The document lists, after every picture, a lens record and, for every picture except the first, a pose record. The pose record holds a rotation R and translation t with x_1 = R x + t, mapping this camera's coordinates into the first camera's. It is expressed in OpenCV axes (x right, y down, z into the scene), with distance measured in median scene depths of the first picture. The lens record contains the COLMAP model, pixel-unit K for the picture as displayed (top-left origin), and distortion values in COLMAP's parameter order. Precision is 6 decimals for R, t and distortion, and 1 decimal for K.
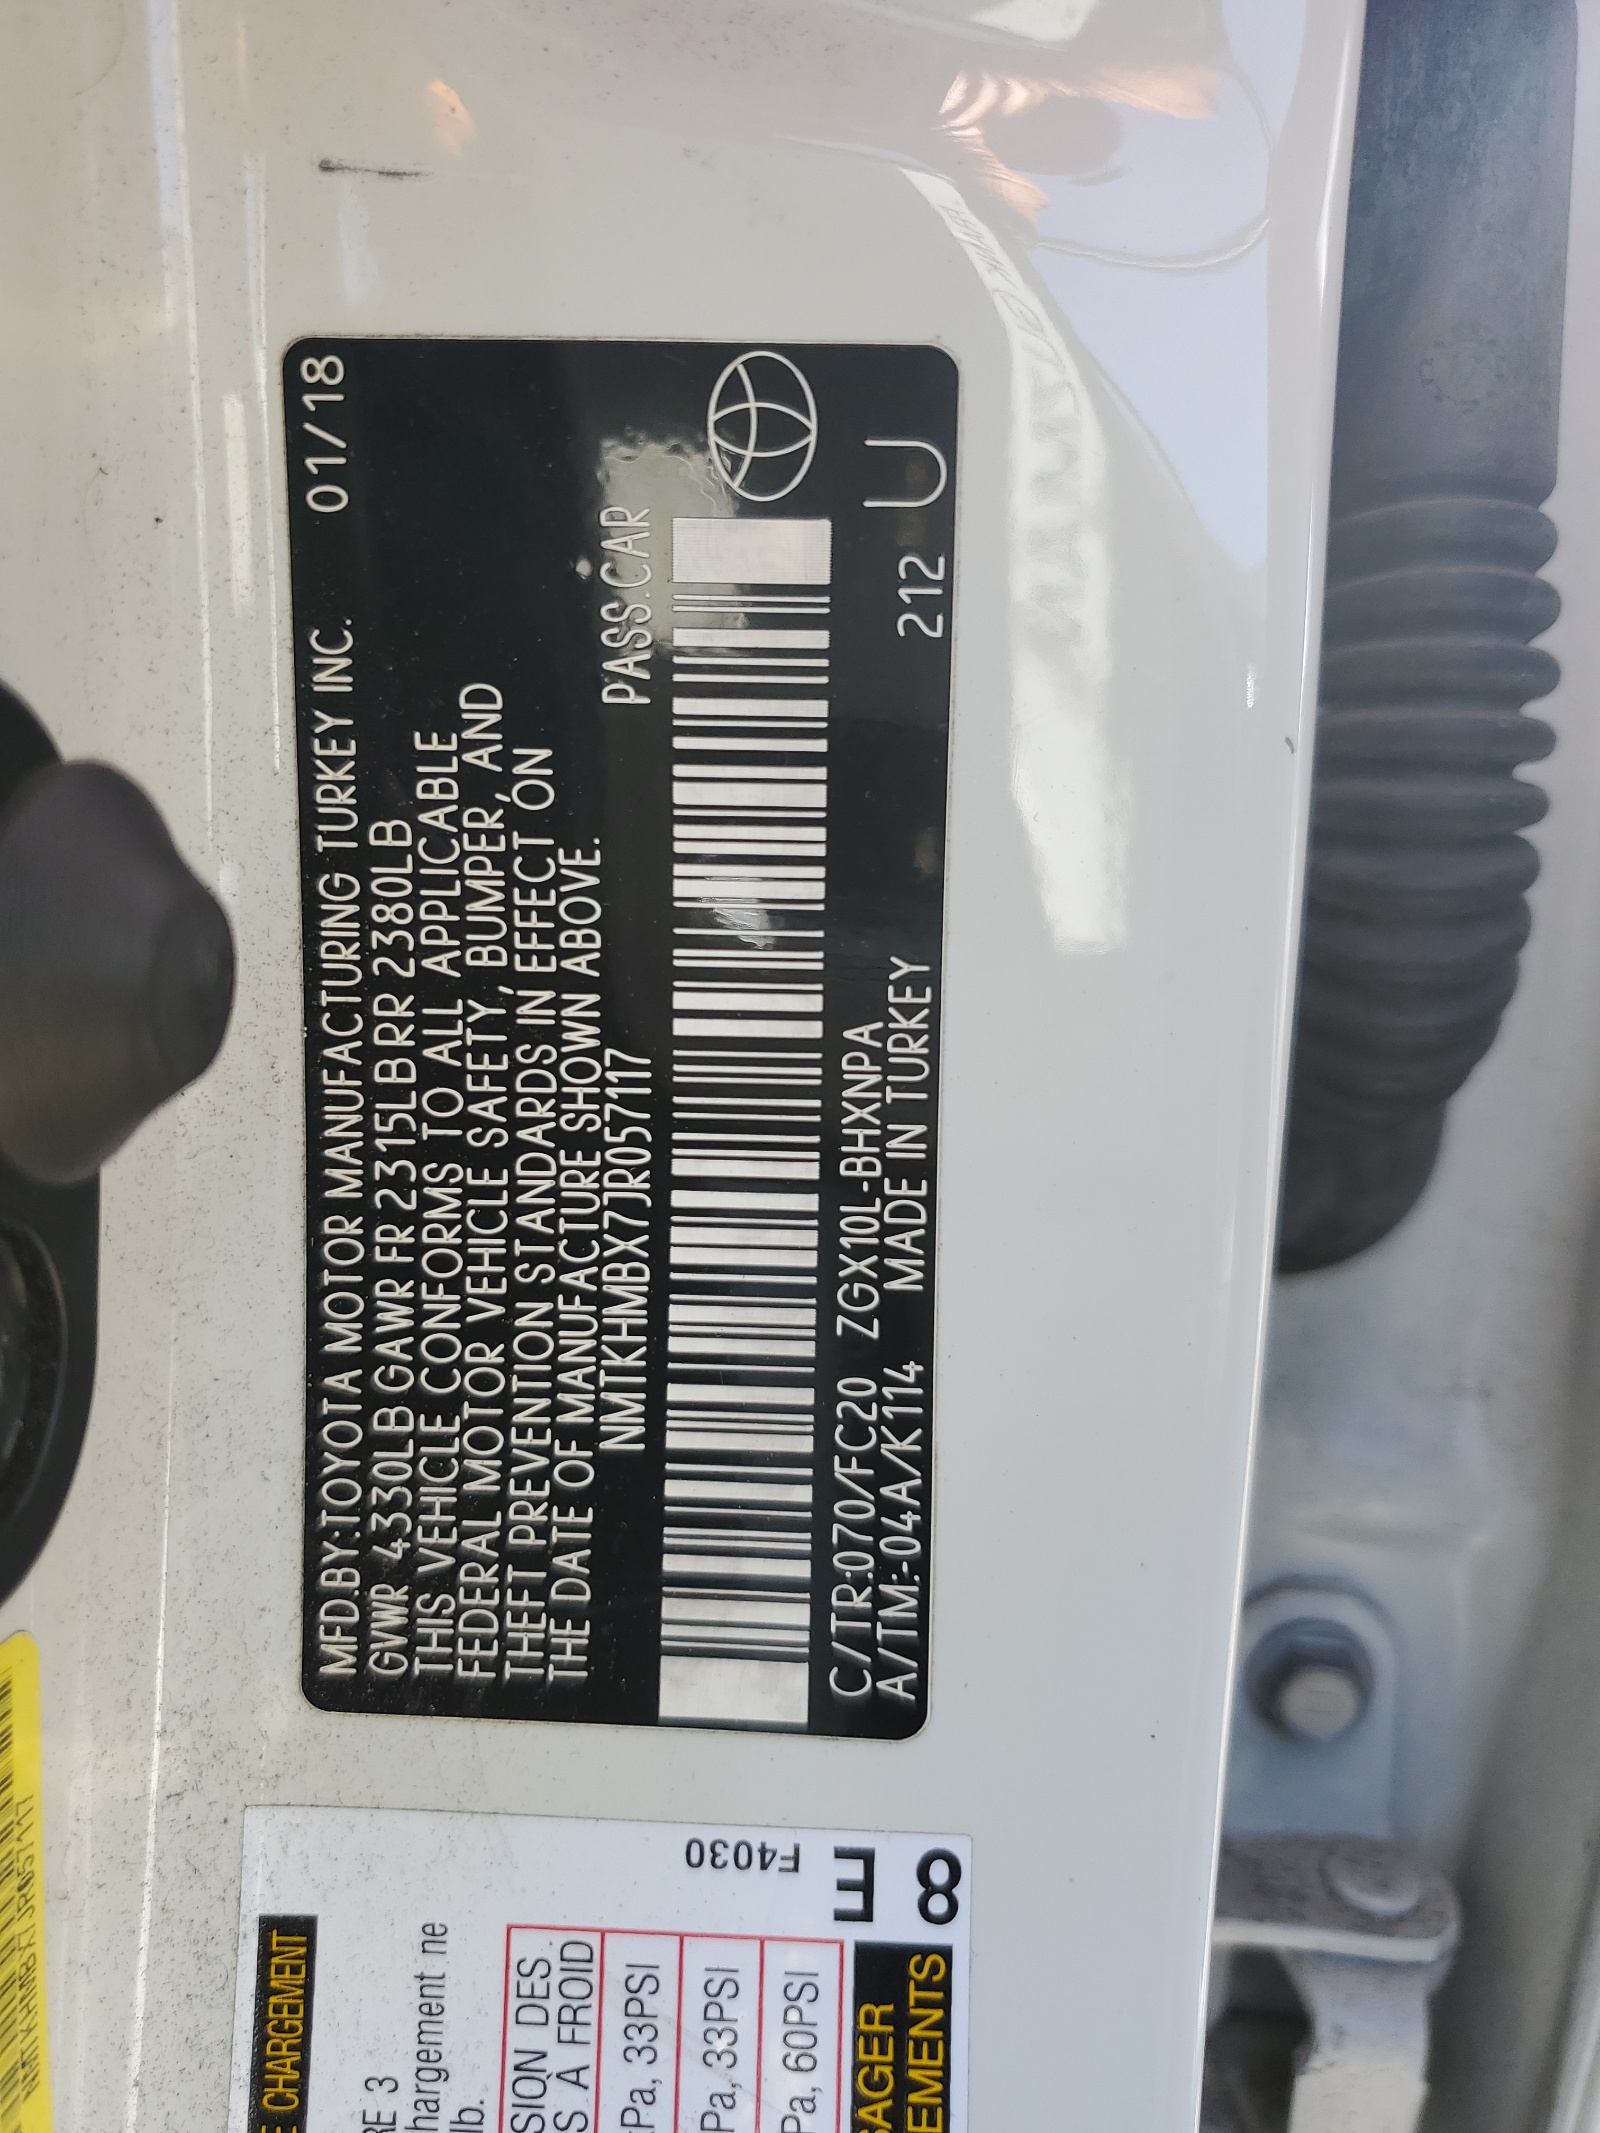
lens RADIAL K [[1619.8, 0, 799.5], [0, 1619.8, 1065.3], [0, 0, 1]] dist [-0.009663, -0.004078]
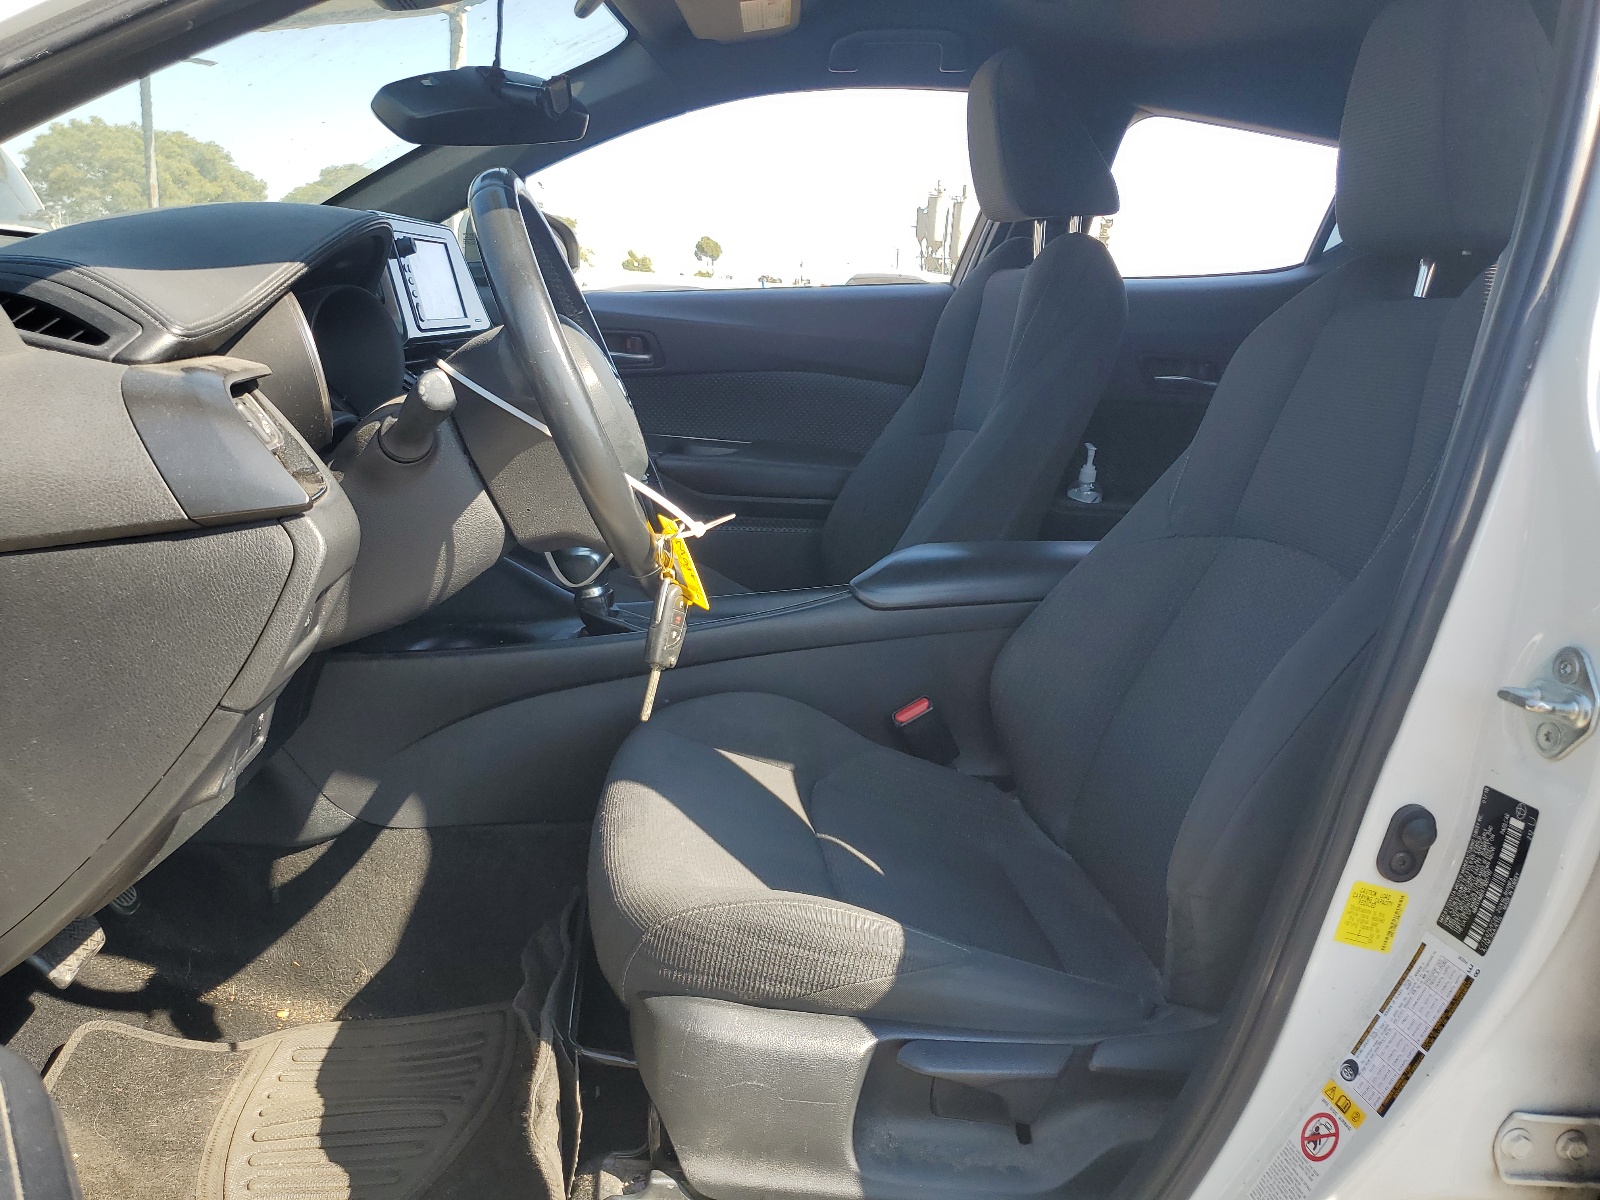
lens RADIAL K [[1215.1, 0, 800.2], [0, 1215.1, 599.5], [0, 0, 1]] dist [-0.009663, -0.004078]
pose [[0.187165, 0.180243, -0.965651, 5.257798], [-0.350517, 0.930566, 0.105756, -0.756210], [0.917664, 0.318683, 0.237348, -4.454260]]
